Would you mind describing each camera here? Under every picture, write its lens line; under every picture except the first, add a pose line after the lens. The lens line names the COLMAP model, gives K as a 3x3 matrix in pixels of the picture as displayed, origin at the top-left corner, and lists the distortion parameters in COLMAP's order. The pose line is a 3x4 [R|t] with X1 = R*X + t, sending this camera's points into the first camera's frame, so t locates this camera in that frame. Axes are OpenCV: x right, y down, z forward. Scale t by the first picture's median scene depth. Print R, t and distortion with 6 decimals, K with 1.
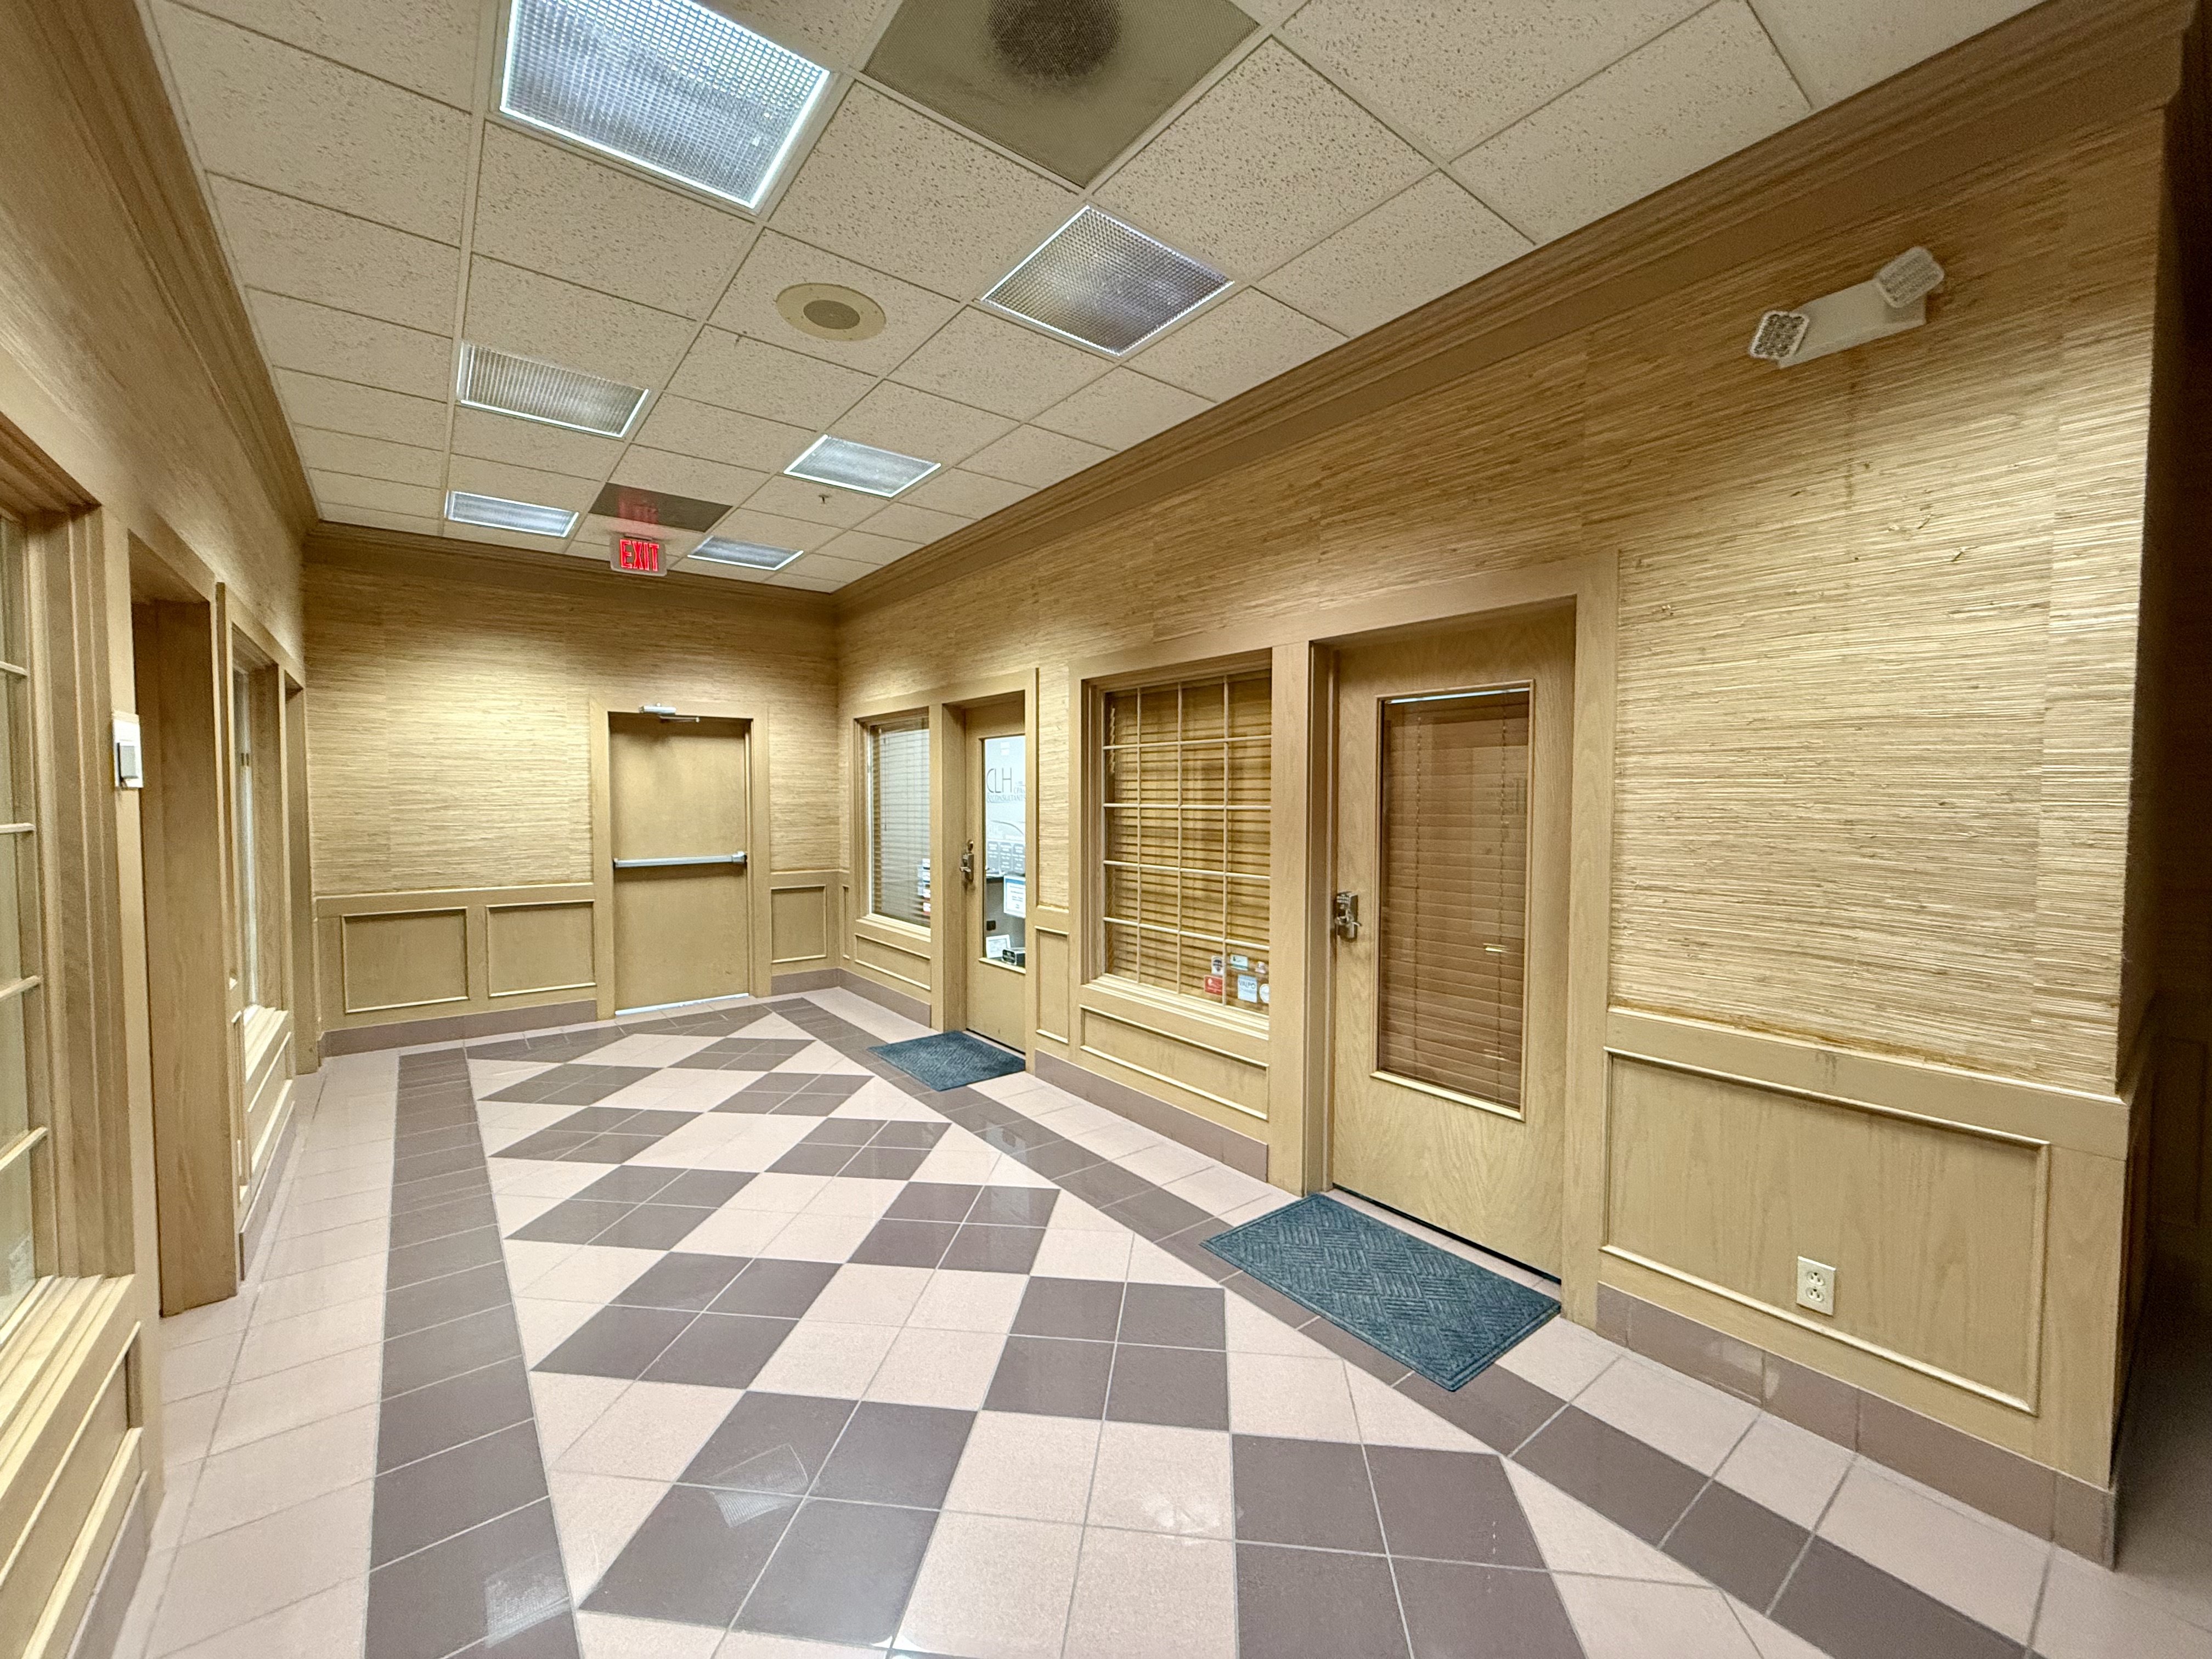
lens RADIAL K [[881.3, 0, 1096.9], [0, 881.3, 823.8], [0, 0, 1]] dist [-0.001248, -0.000060]
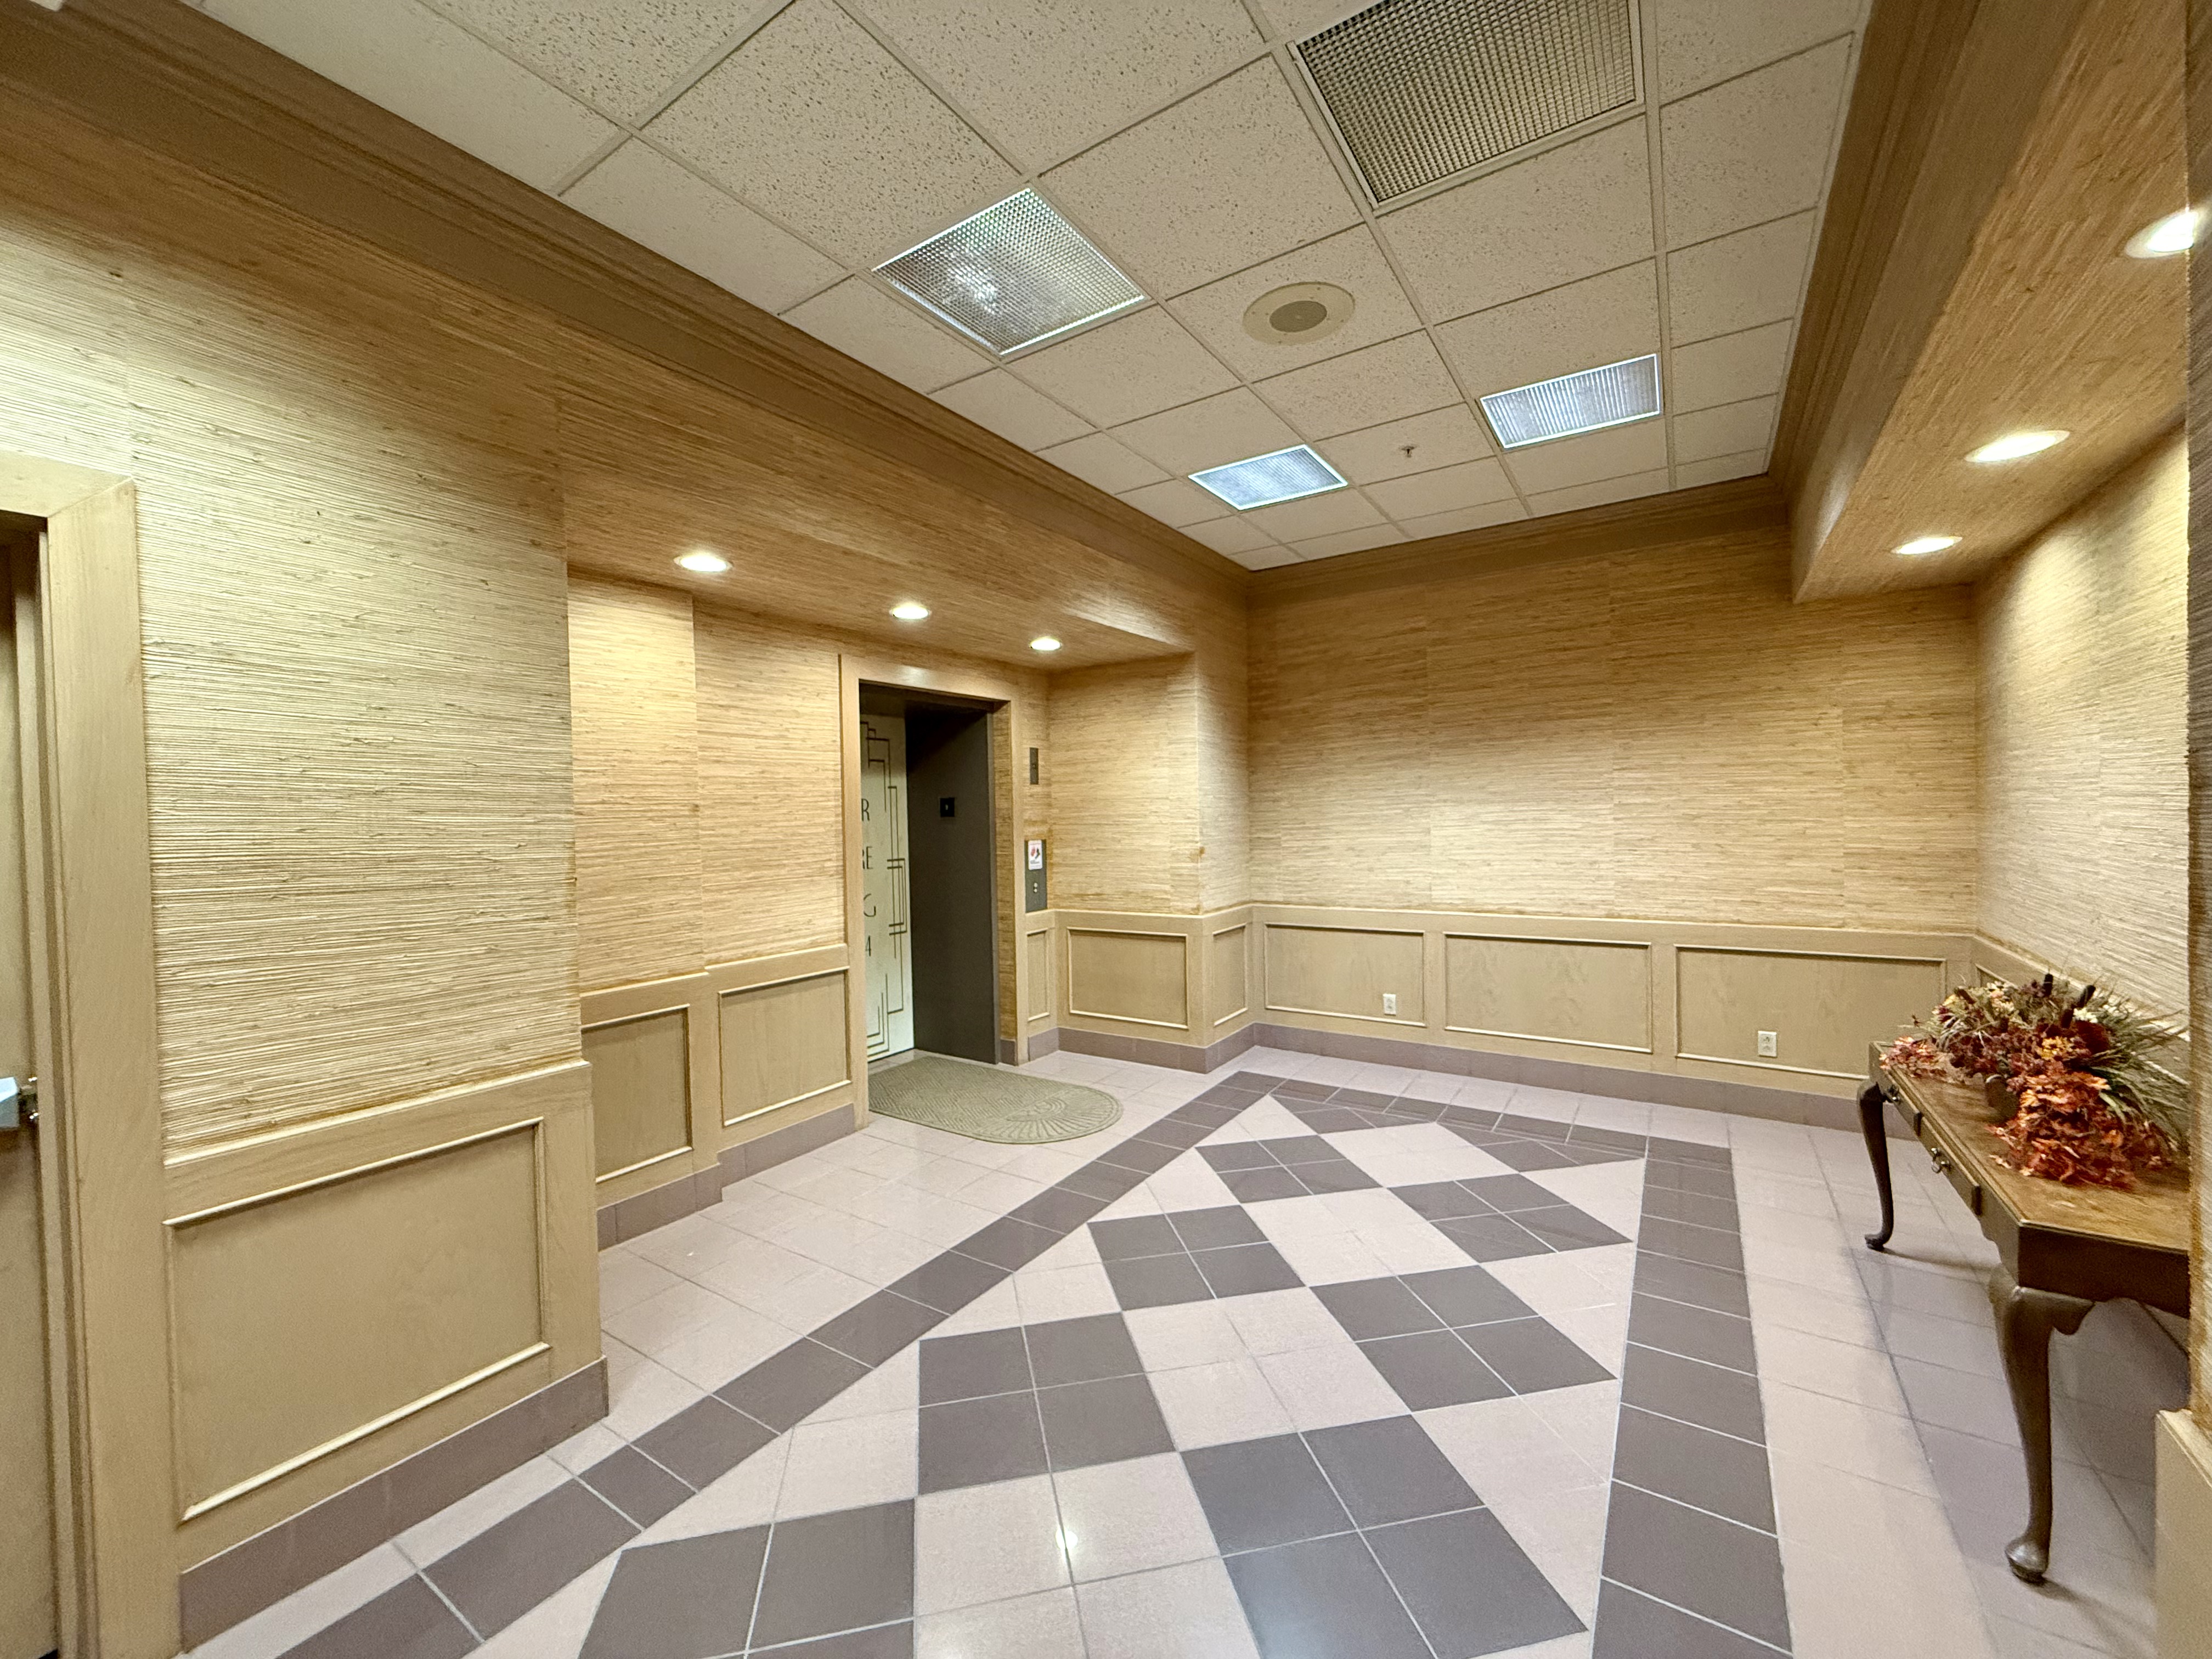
lens RADIAL K [[881.3, 0, 1101.4], [0, 881.3, 835.5], [0, 0, 1]] dist [-0.001248, -0.000060]
pose [[0.324876, 0.013641, -0.945658, 0.544572], [-0.020715, 0.999759, 0.007304, 0.001407], [0.945530, 0.017216, 0.325080, 0.458442]]
